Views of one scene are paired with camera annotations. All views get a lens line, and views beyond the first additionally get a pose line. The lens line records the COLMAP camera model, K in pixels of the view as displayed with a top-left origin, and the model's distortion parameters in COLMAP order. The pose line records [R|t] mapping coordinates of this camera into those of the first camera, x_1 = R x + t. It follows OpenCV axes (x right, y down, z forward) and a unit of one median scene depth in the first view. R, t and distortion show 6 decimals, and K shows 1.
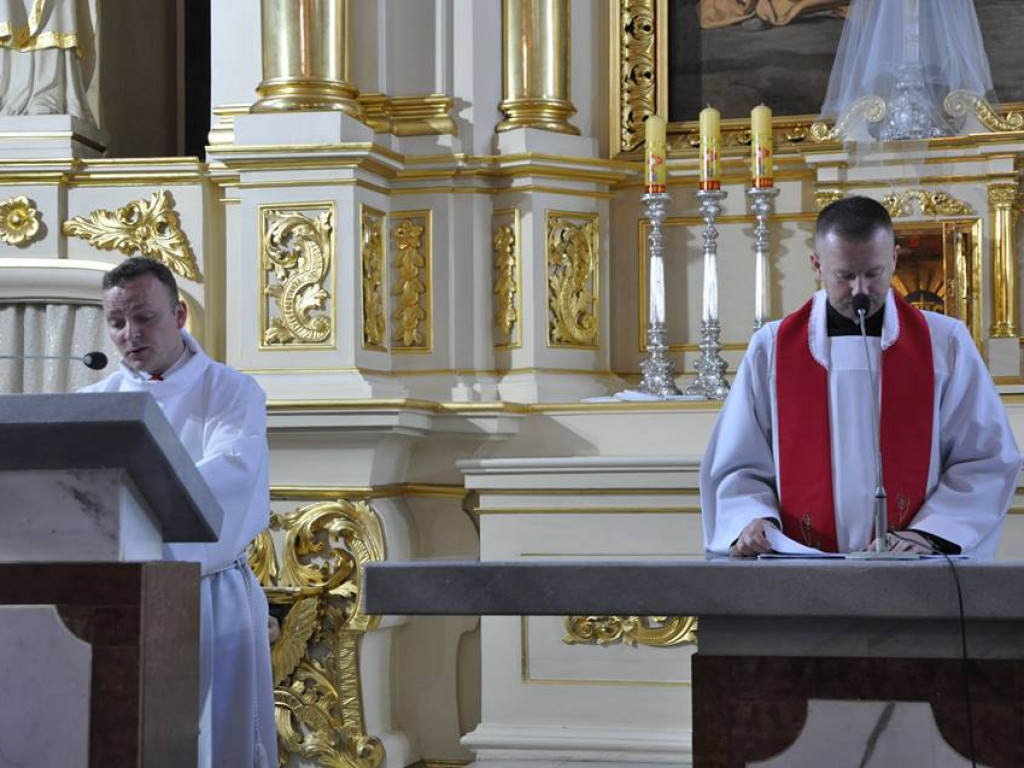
lens RADIAL K [[2015.8, 0, 521.2], [0, 2015.8, 373.5], [0, 0, 1]] dist [0.147952, 0.000000]
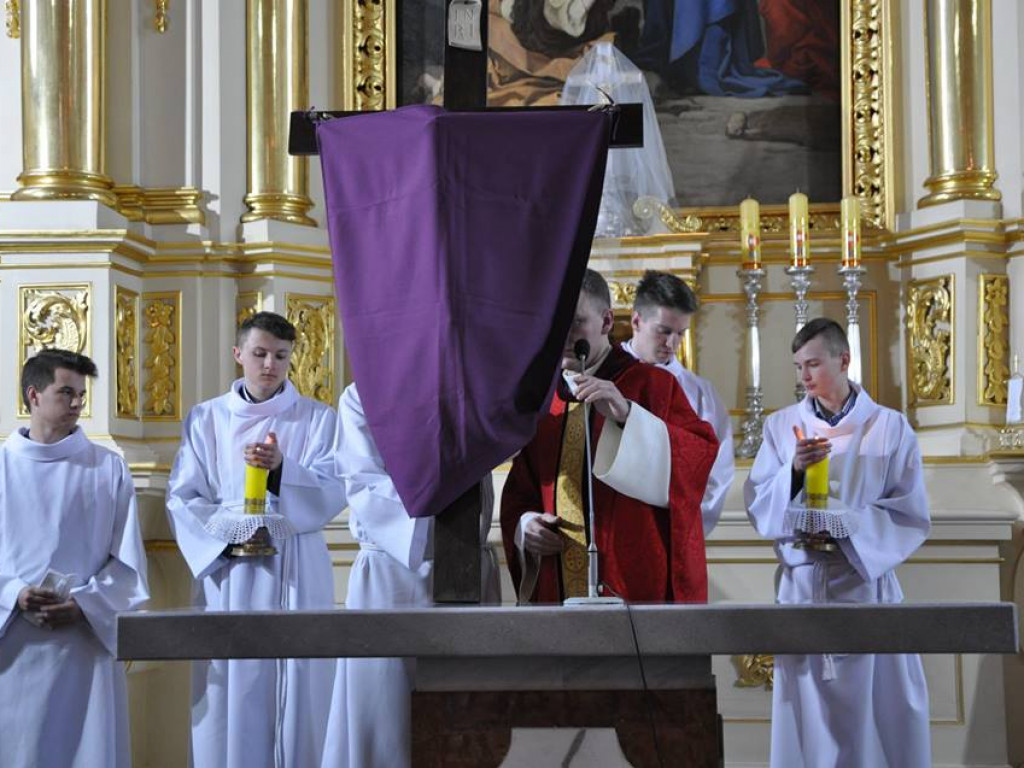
lens RADIAL K [[1818.9, 0, 513.4], [0, 1818.9, 394.6], [0, 0, 1]] dist [0.129312, 0.000000]
pose [[0.990807, 0.006319, 0.135132, 0.000929], [-0.003140, 0.999714, -0.023728, -0.001651], [-0.135244, 0.023086, 0.990543, -0.013788]]
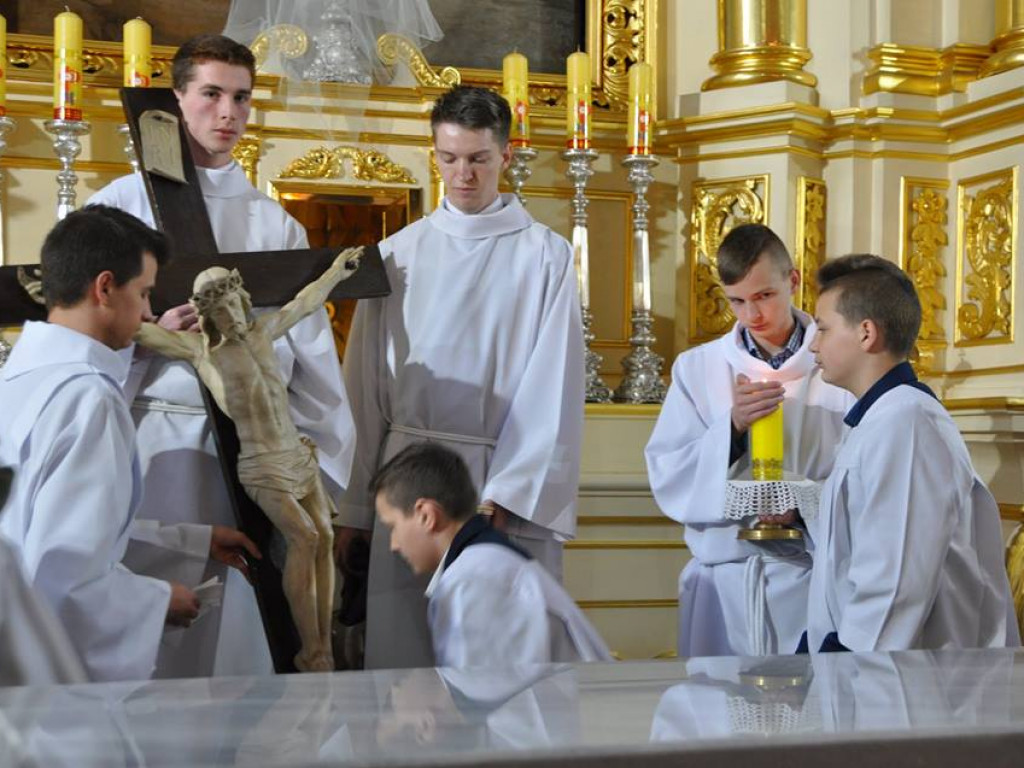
lens RADIAL K [[1702.2, 0, 511.4], [0, 1702.2, 384.0], [0, 0, 1]] dist [0.110971, 0.000000]
pose [[0.870143, 0.031941, 0.491763, -0.081100], [-0.041852, 0.999082, 0.009162, -0.004465], [-0.491019, -0.028554, 0.870681, 0.363881]]
